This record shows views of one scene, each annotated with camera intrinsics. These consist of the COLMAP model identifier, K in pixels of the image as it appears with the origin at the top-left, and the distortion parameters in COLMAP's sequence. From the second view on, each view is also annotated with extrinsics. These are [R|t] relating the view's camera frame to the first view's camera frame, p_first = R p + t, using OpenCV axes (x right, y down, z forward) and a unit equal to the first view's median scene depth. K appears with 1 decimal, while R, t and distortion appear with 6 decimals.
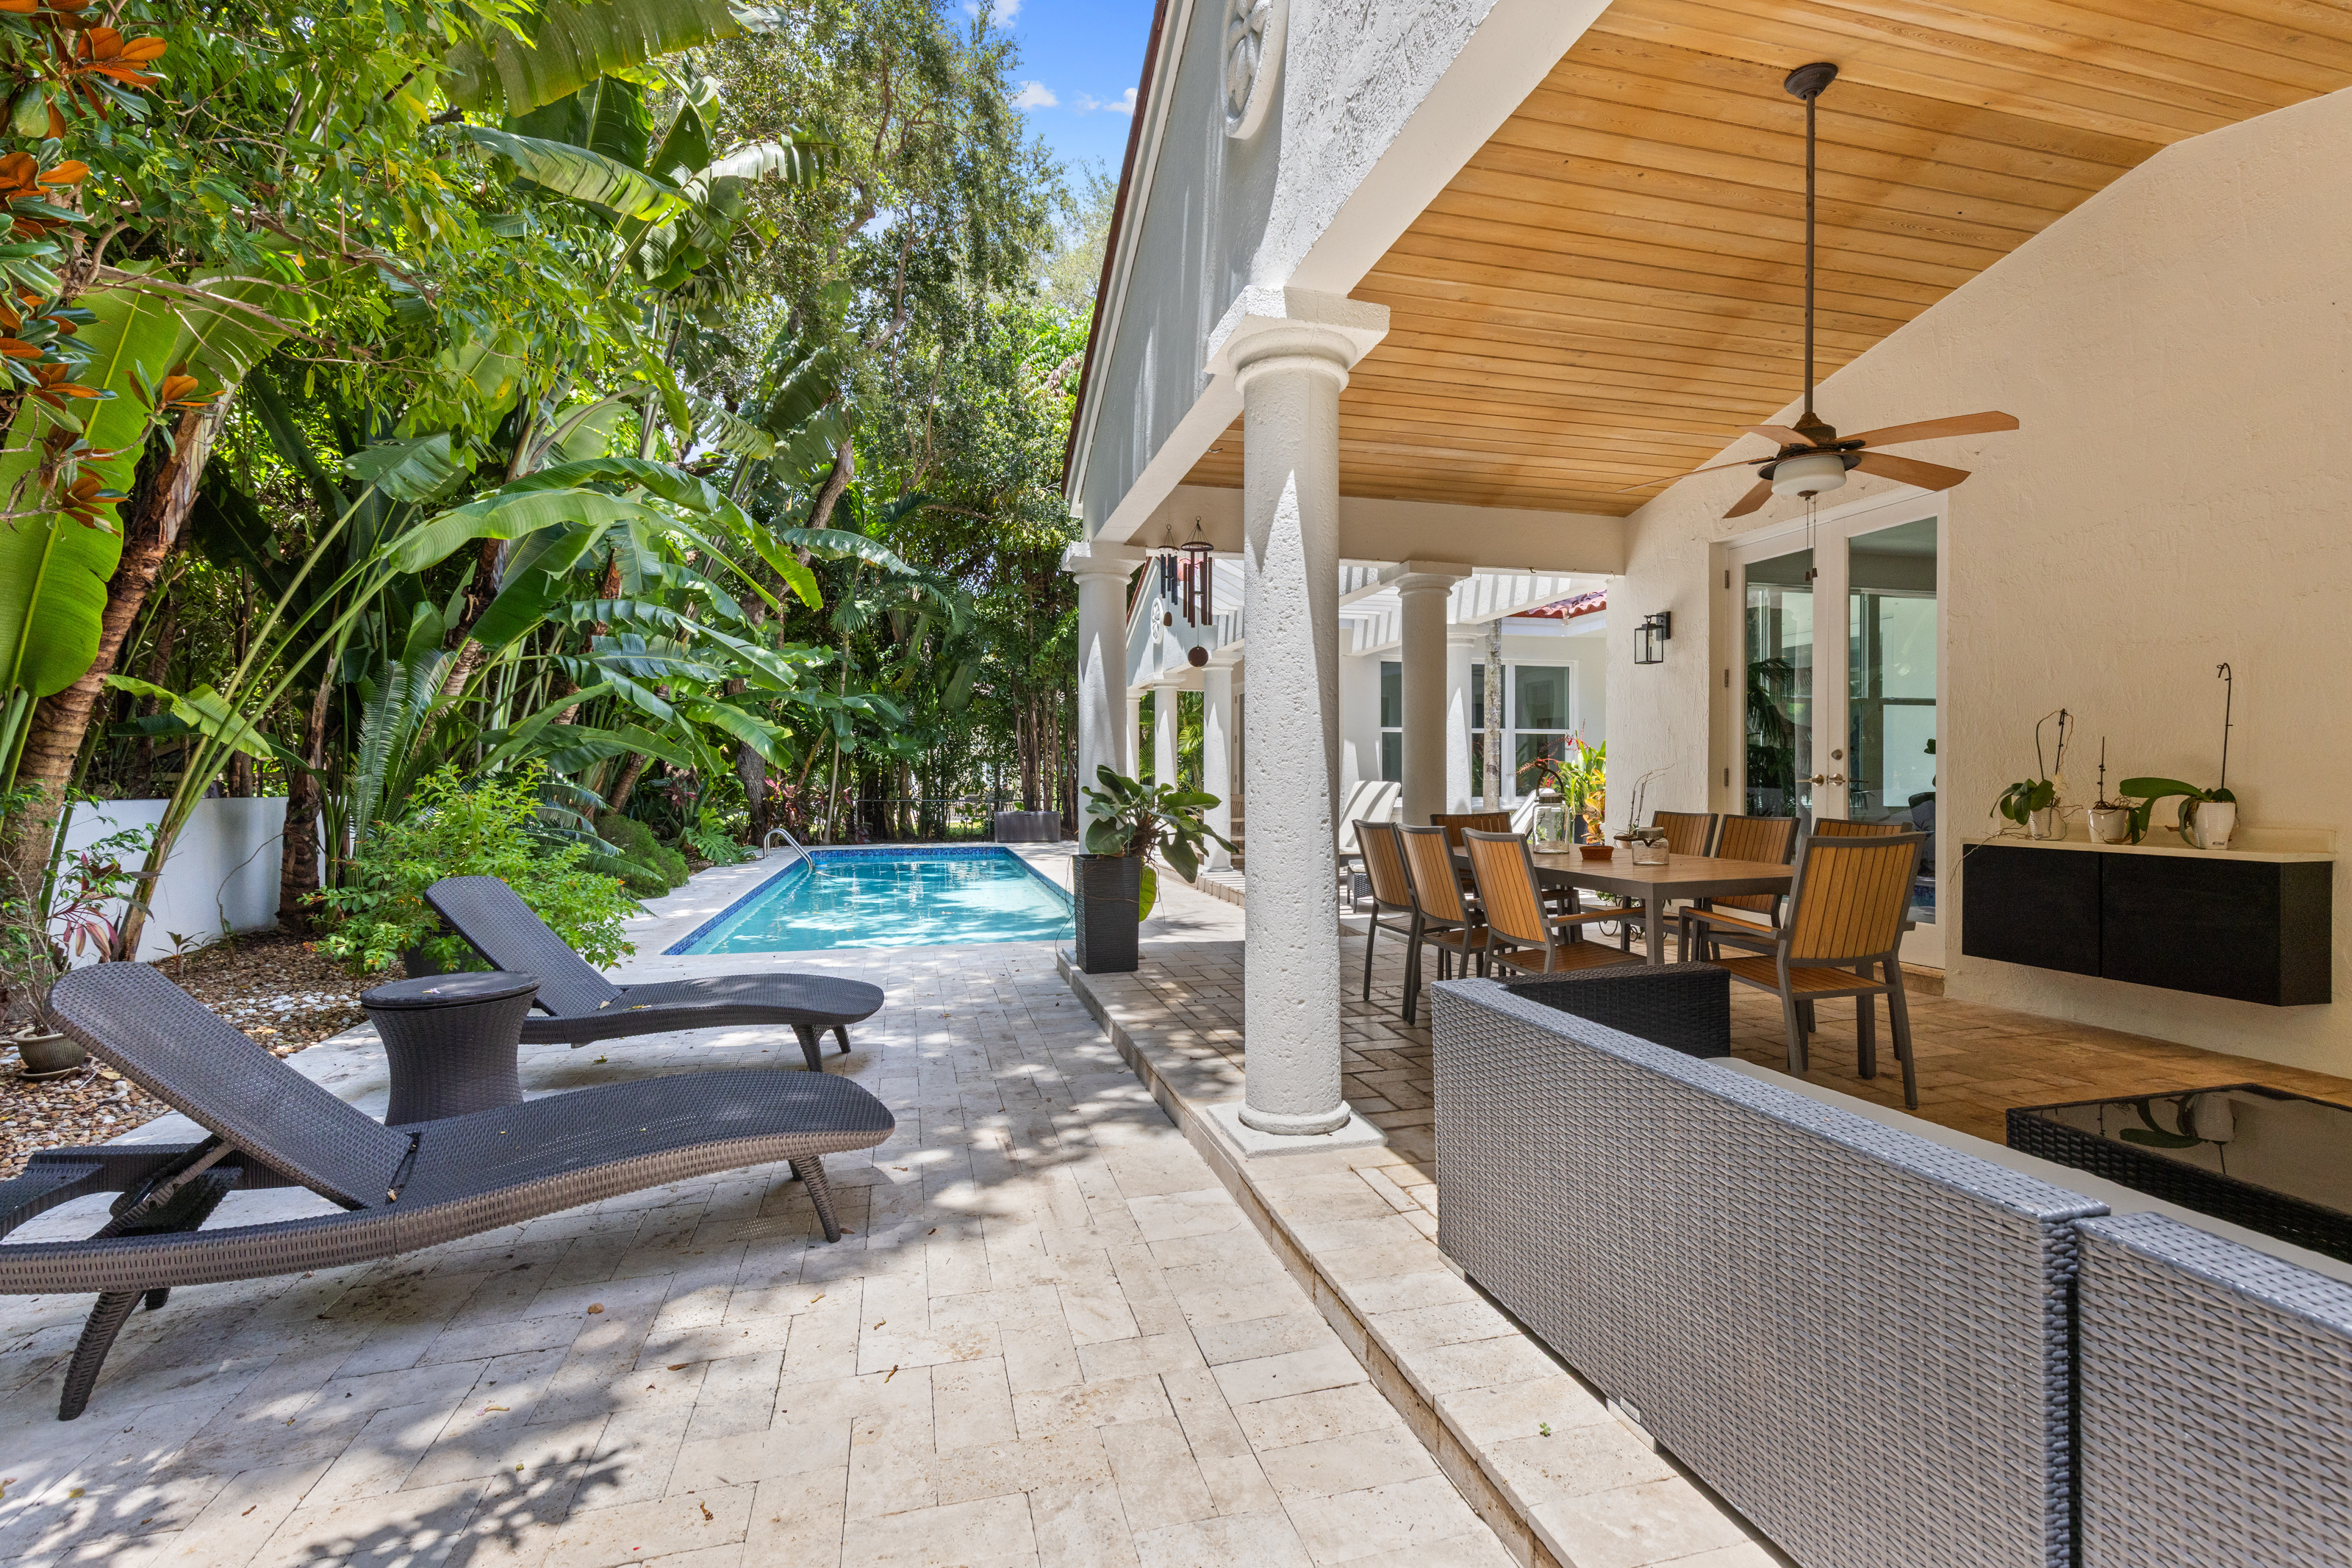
lens RADIAL K [[1097.0, 0, 1214.4], [0, 1097.0, 786.9], [0, 0, 1]] dist [0.001136, -0.000111]
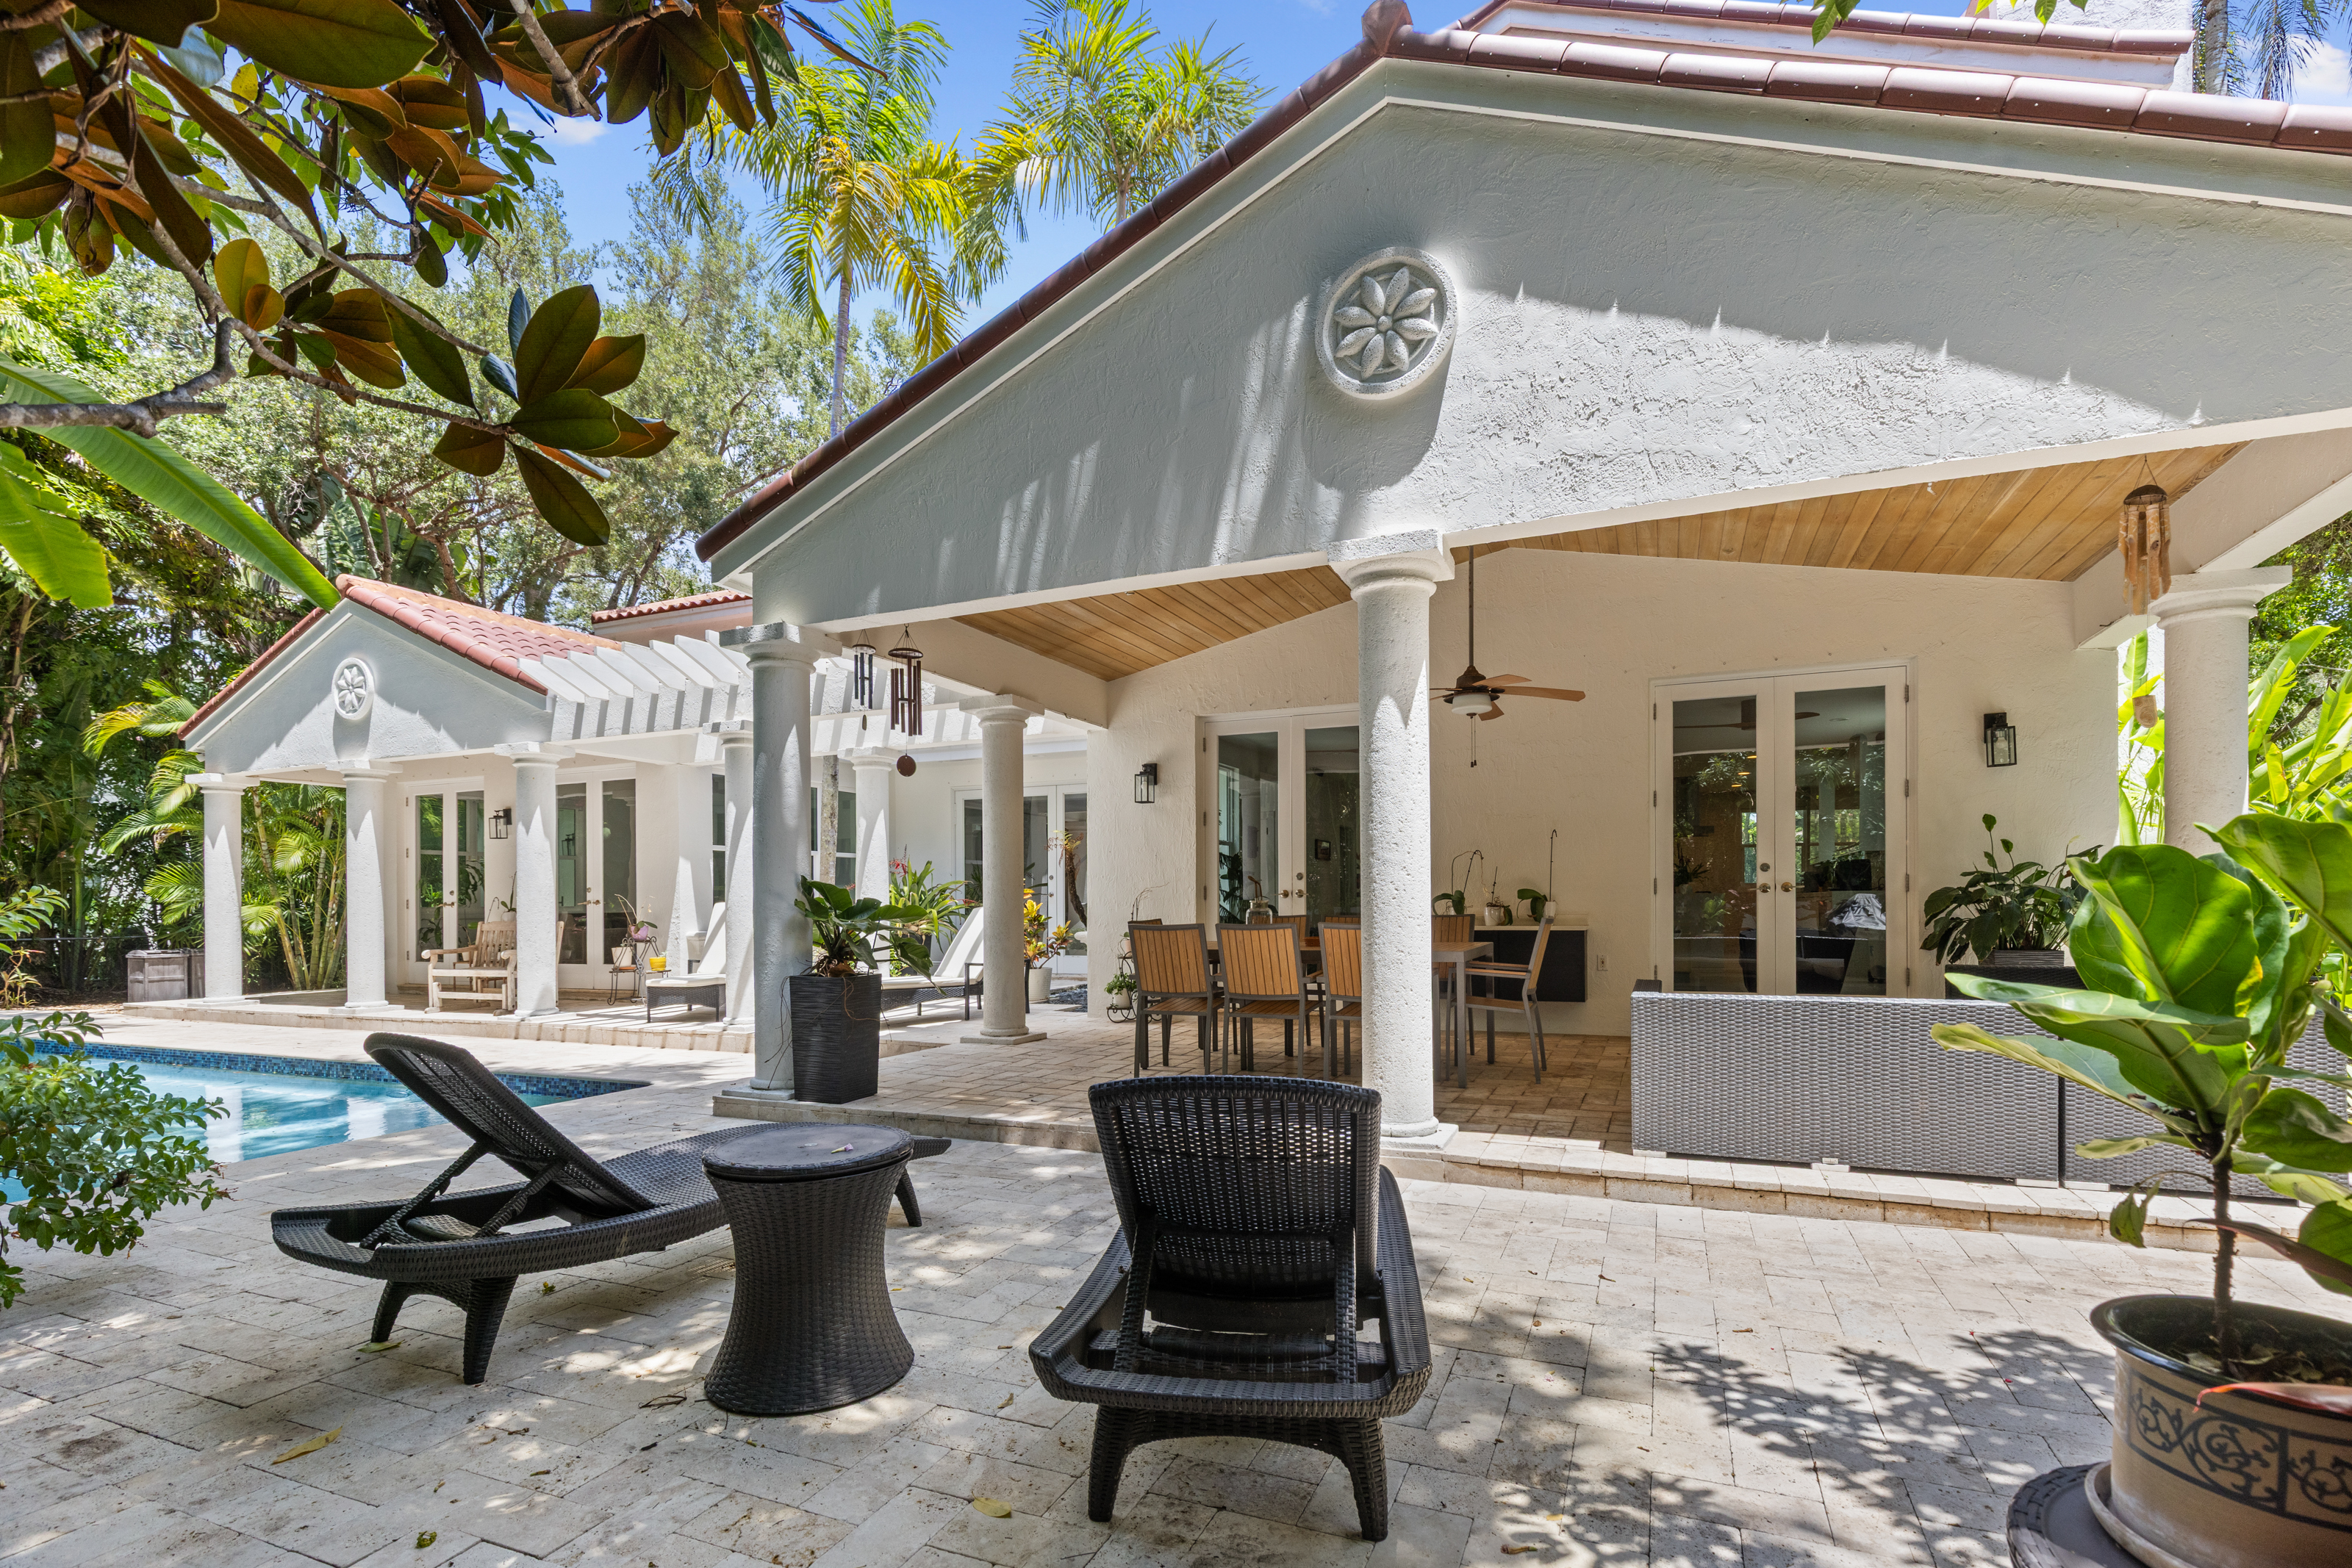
lens RADIAL K [[1097.0, 0, 1214.4], [0, 1097.0, 786.9], [0, 0, 1]] dist [0.001136, -0.000111]
pose [[0.629816, 0.090512, 0.771453, -0.632113], [0.004840, 0.992711, -0.120423, 0.027408], [-0.776729, 0.079578, 0.624787, 0.168264]]
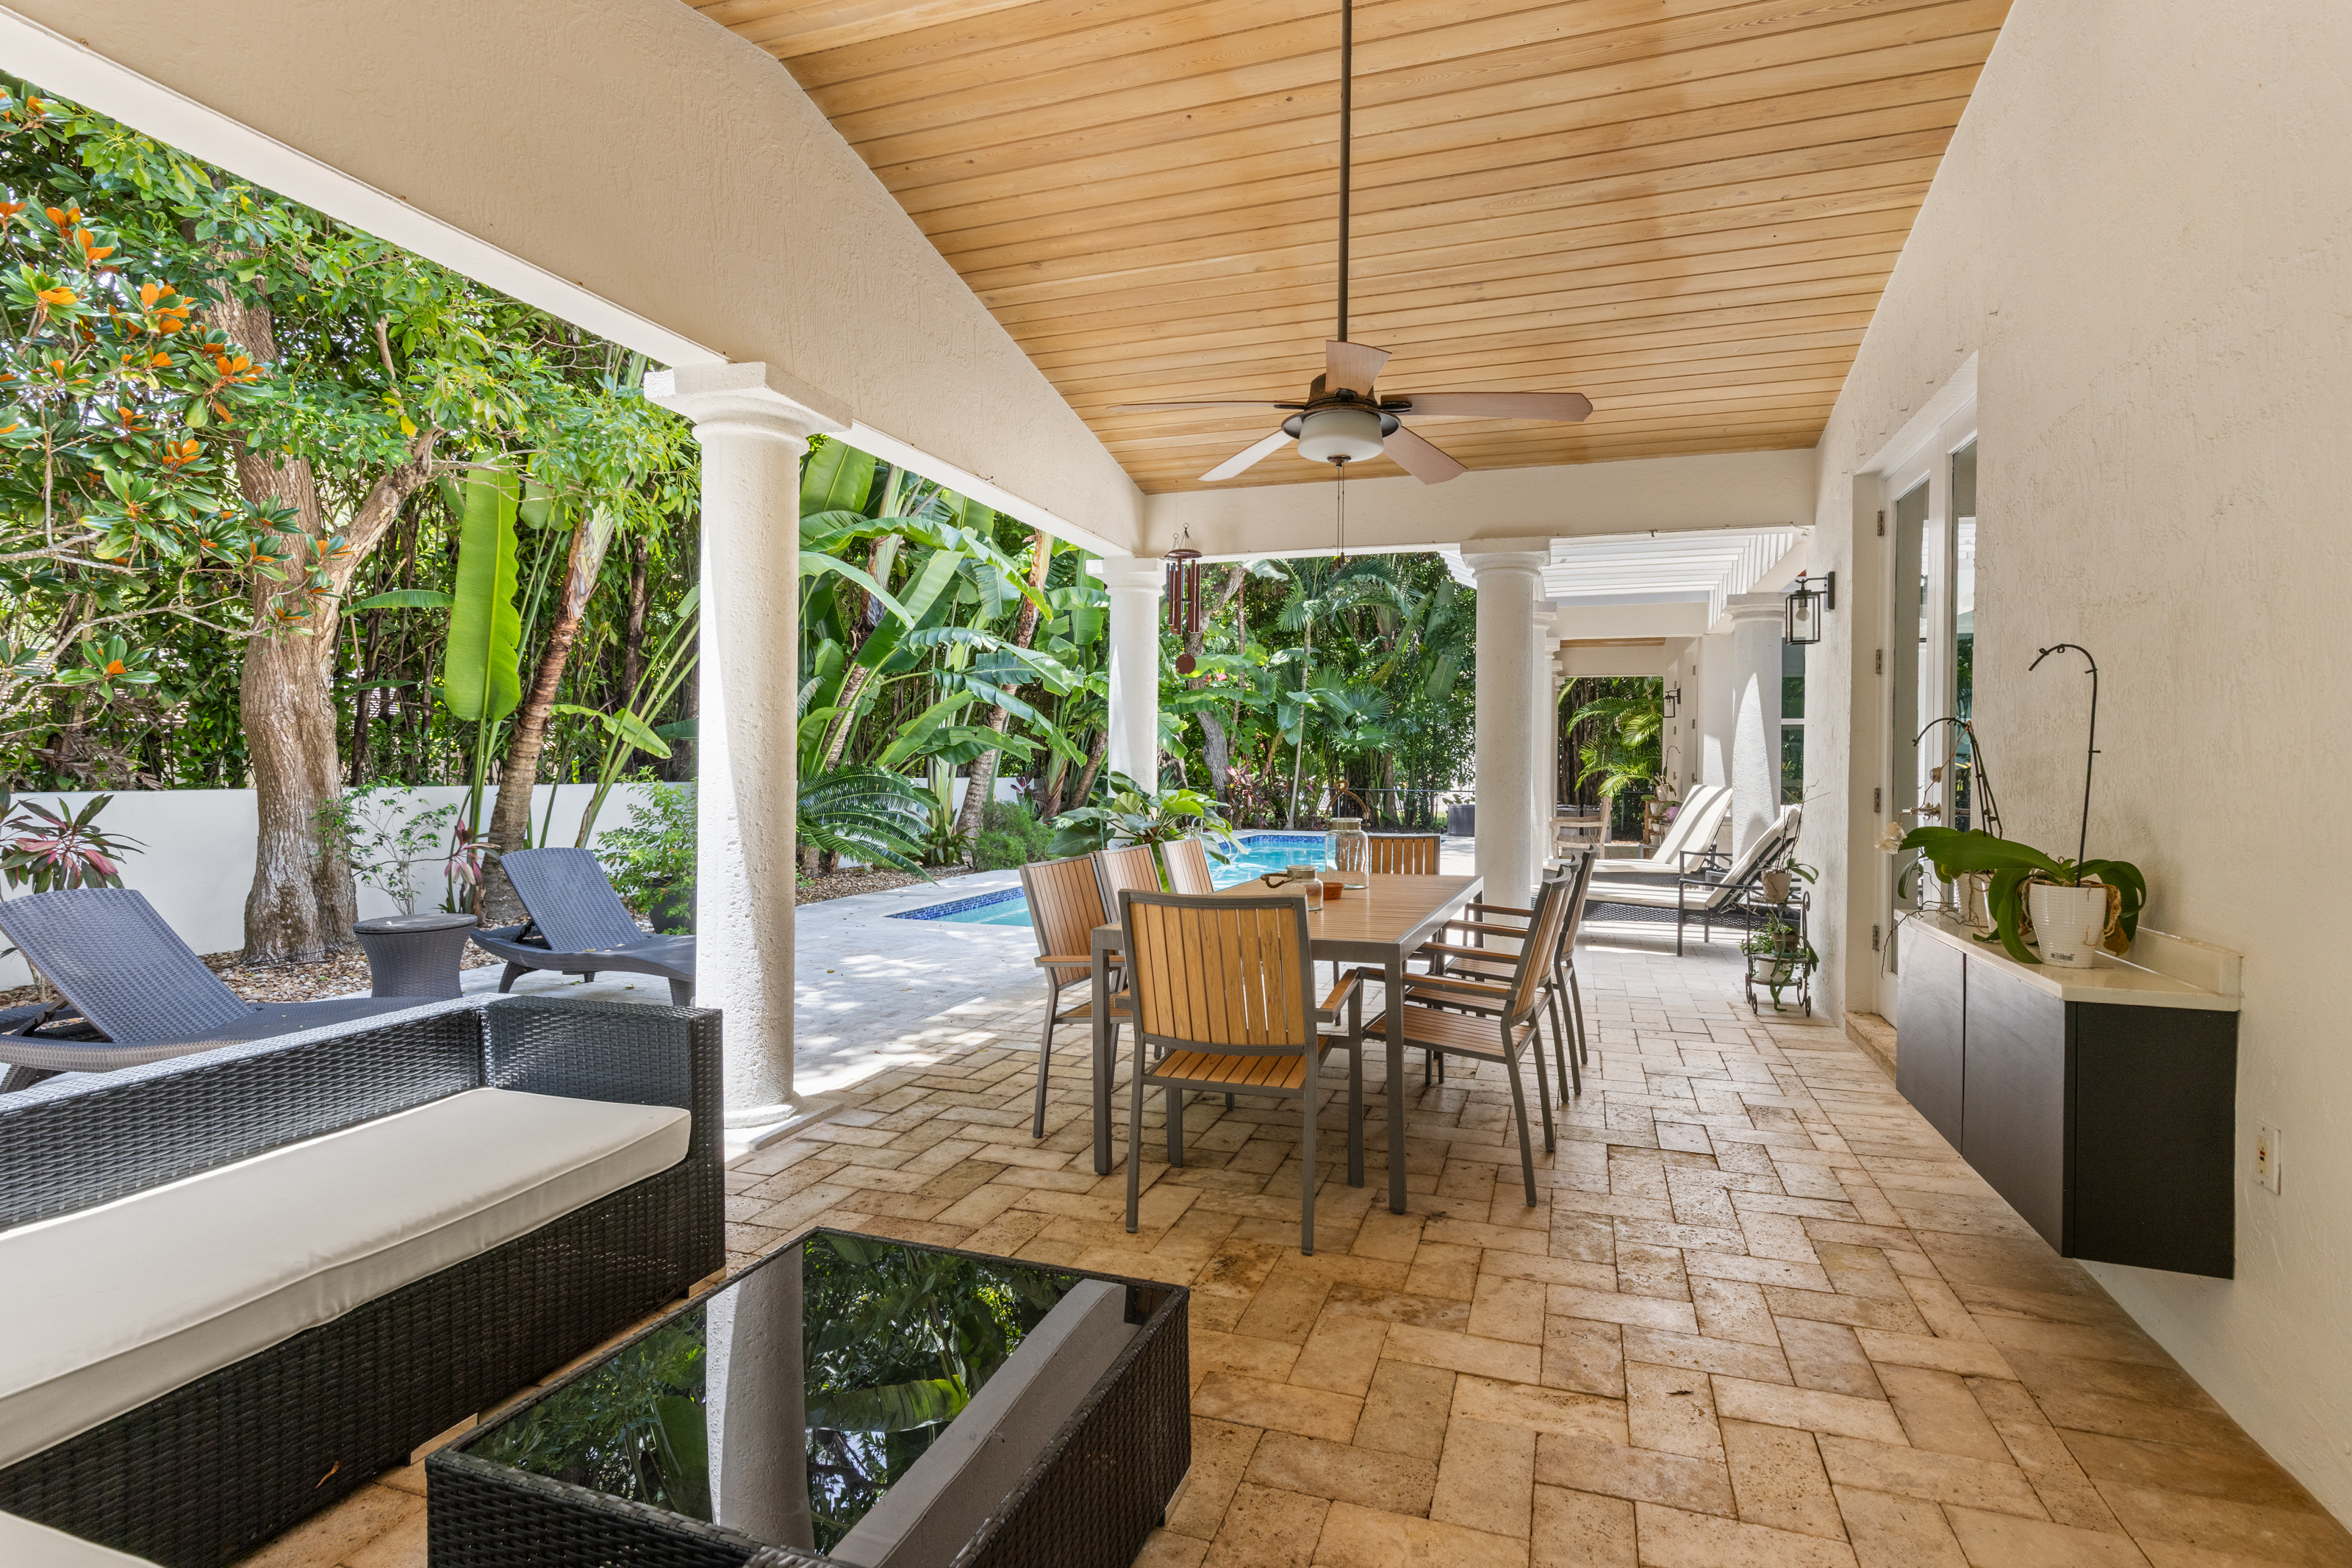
lens RADIAL K [[1095.1, 0, 1191.9], [0, 1095.1, 759.8], [0, 0, 1]] dist [-0.000347, -0.000033]
pose [[0.831950, 0.010035, -0.554759, 0.557595], [-0.016184, 0.999850, -0.006185, -0.025952], [0.554614, 0.014124, 0.831988, 0.180308]]
